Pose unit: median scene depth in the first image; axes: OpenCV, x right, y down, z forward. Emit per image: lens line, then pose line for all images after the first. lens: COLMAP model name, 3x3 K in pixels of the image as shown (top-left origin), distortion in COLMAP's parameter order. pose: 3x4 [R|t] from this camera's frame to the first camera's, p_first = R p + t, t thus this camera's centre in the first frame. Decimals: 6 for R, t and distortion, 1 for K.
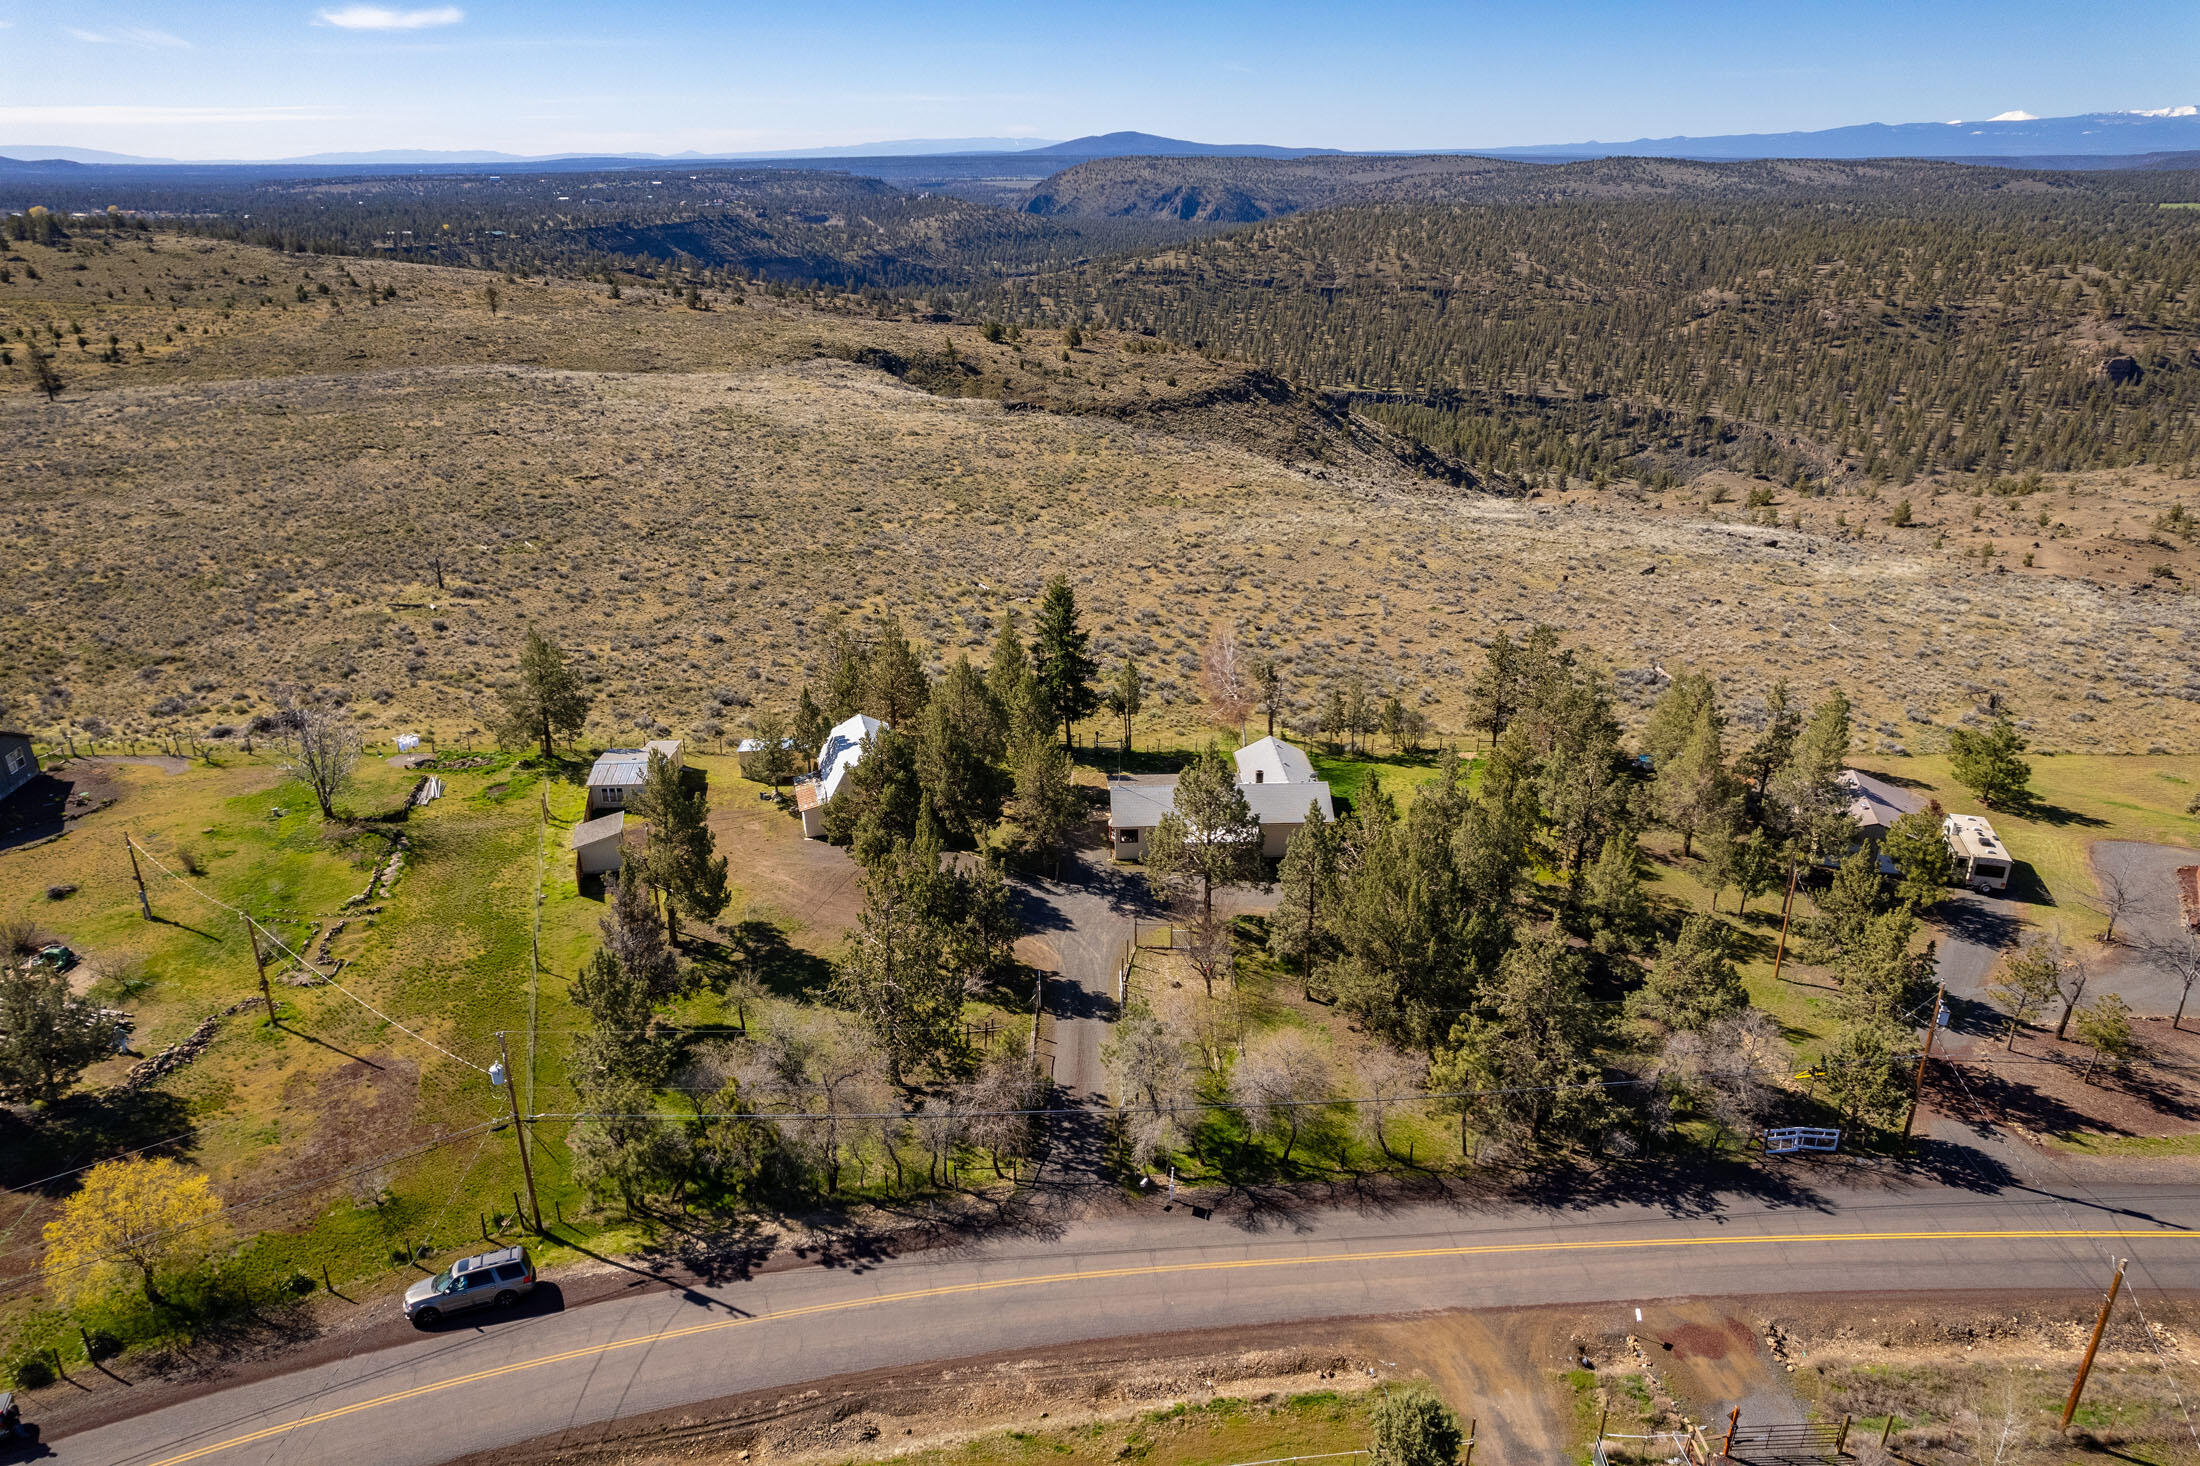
lens RADIAL K [[1412.9, 0, 1100.3], [0, 1412.9, 707.6], [0, 0, 1]] dist [-0.087334, 0.078234]
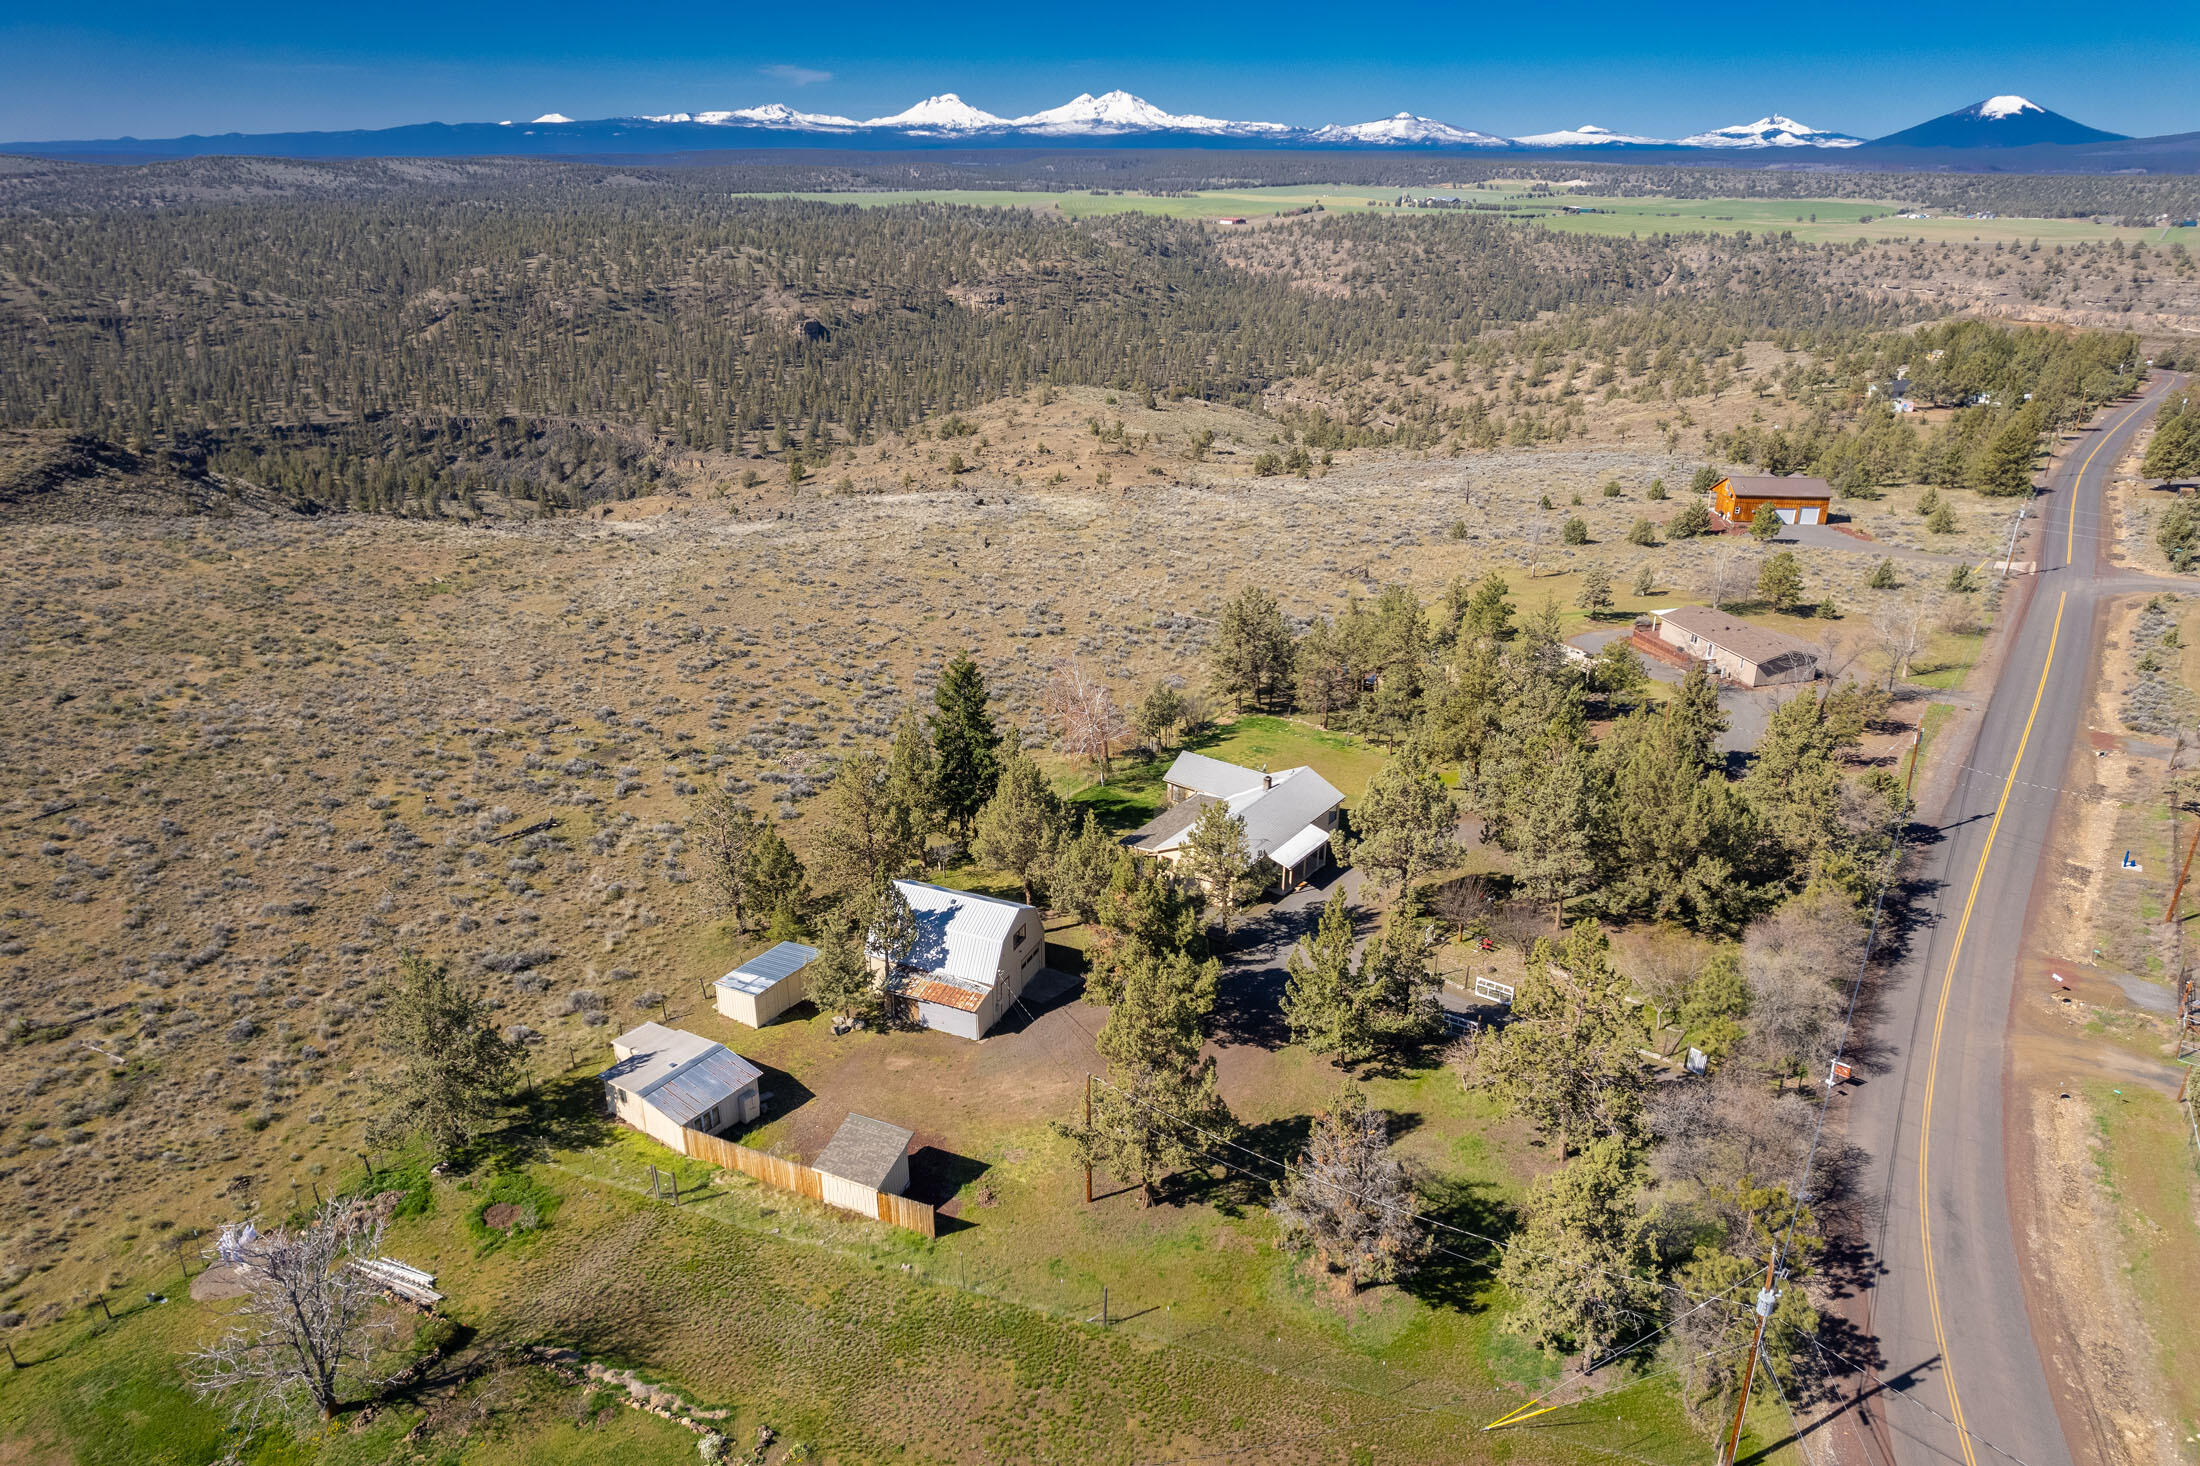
lens RADIAL K [[1410.2, 0, 1098.3], [0, 1410.2, 714.2], [0, 0, 1]] dist [-0.078189, 0.068200]
pose [[0.632050, -0.283384, 0.721253, -0.488432], [0.279563, 0.951444, 0.128840, -0.116244], [-0.722743, 0.120202, 0.680584, 0.288957]]
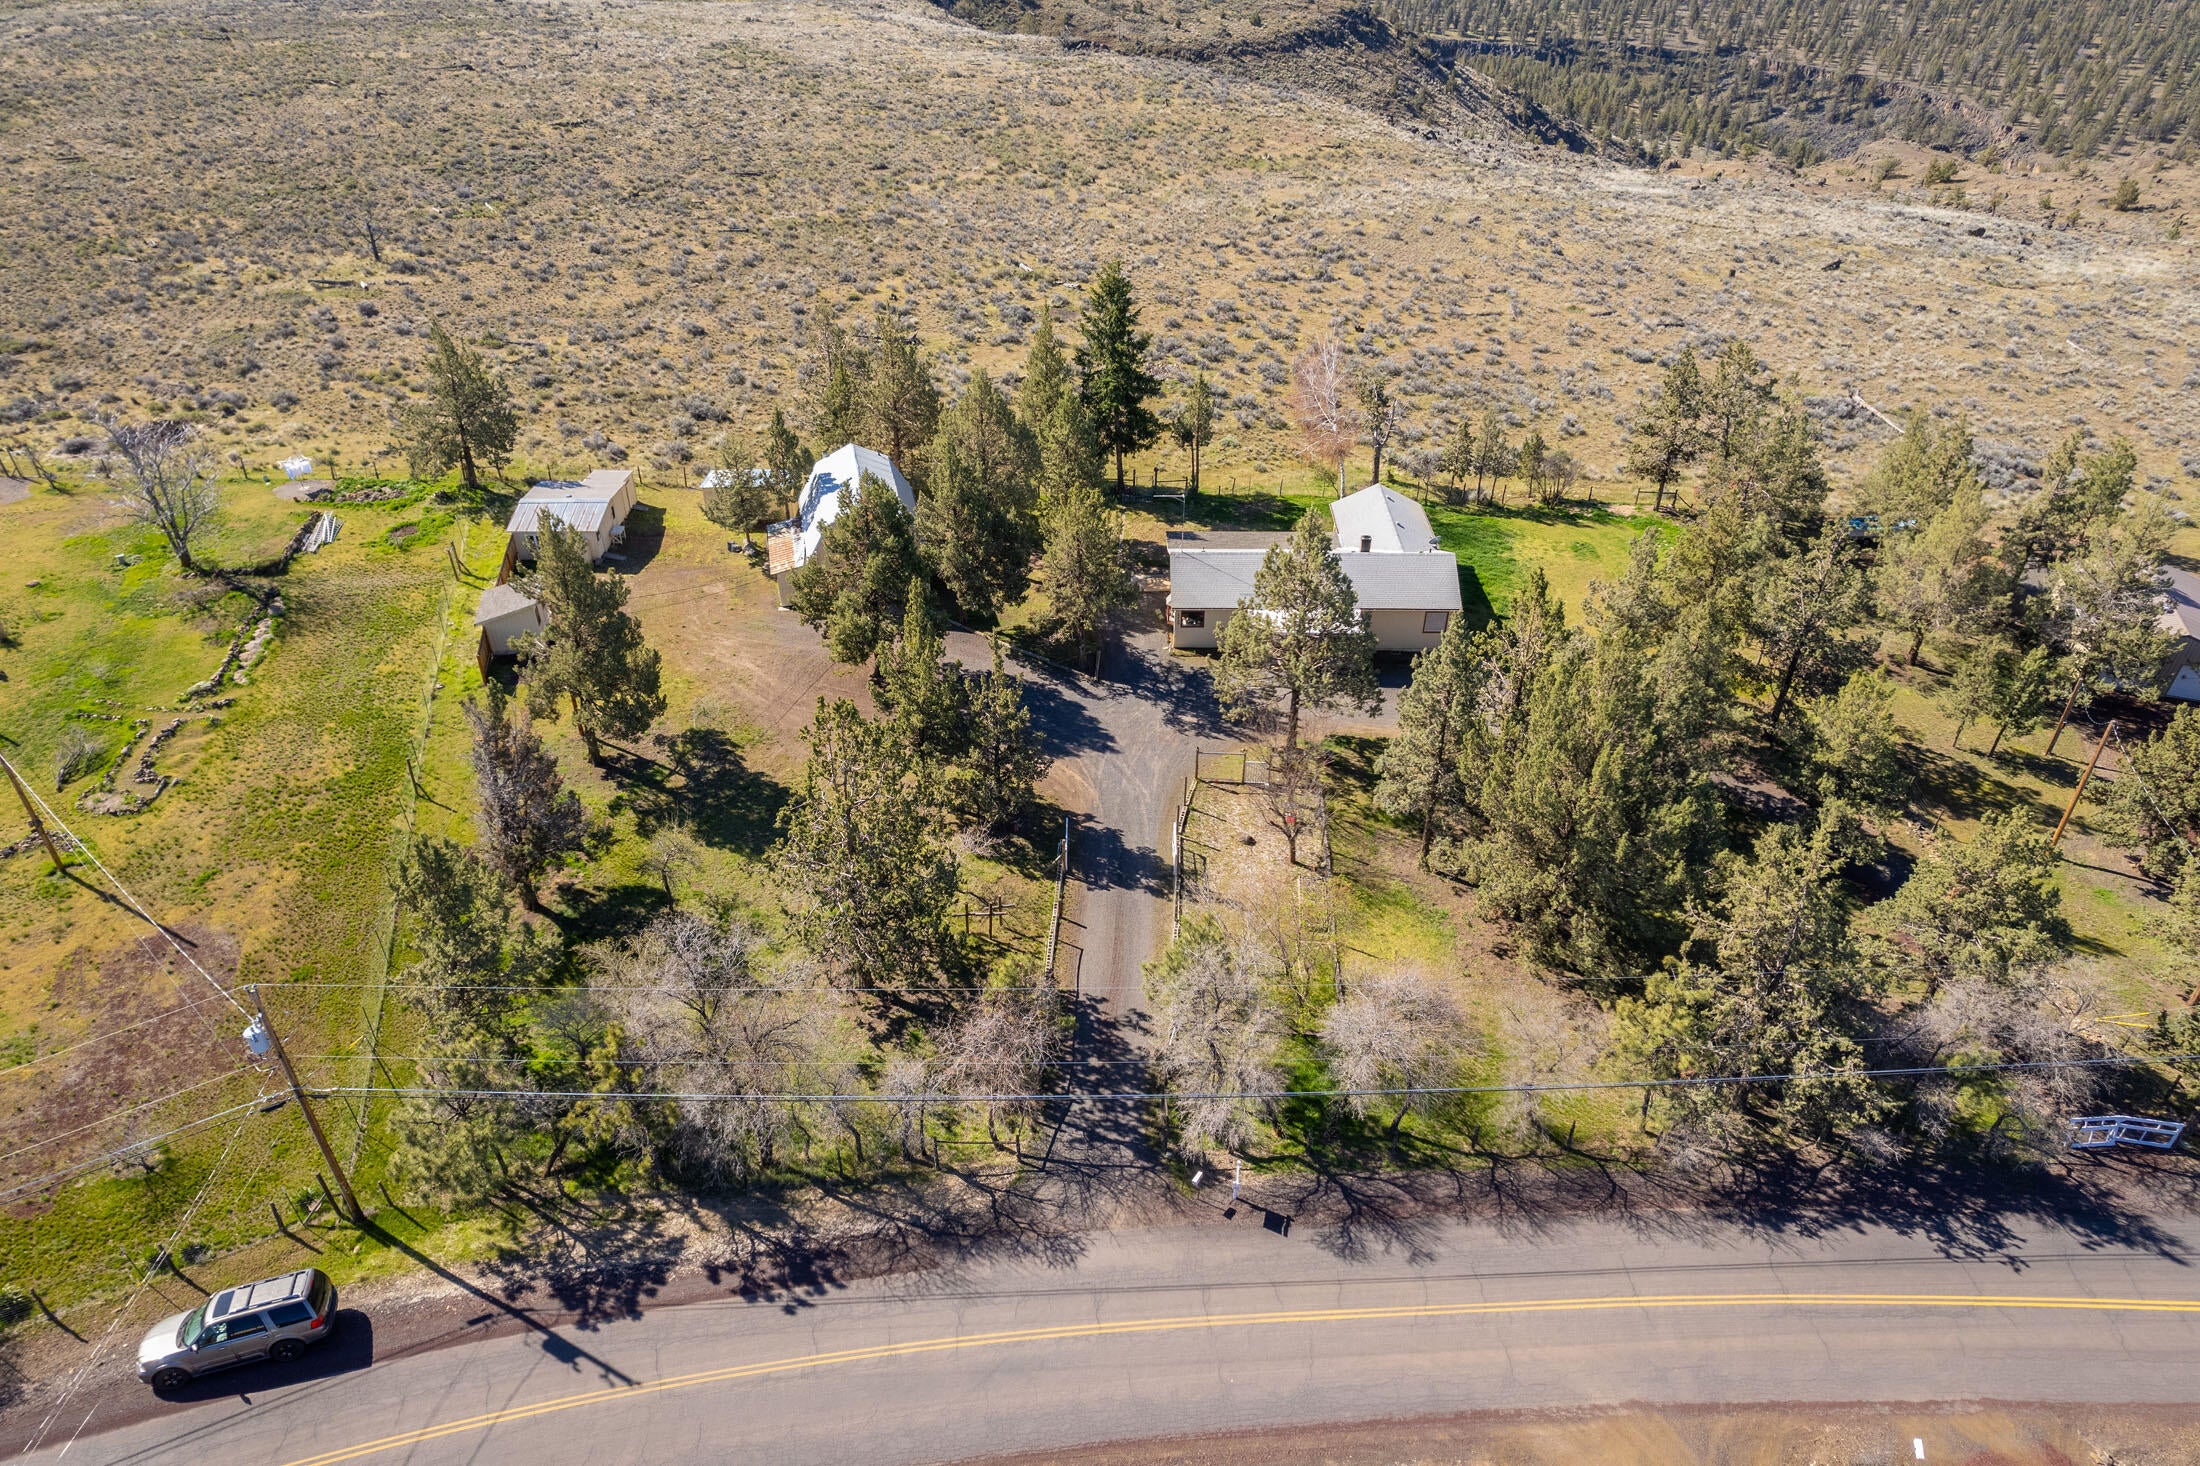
lens RADIAL K [[1410.7, 0, 1100.0], [0, 1410.7, 733.0], [0, 0, 1]] dist [-0.088620, 0.082844]
pose [[0.998771, 0.032124, -0.037749, 0.000490], [-0.022074, 0.970139, 0.241544, -0.023122], [0.044381, -0.240413, 0.969655, 0.166522]]
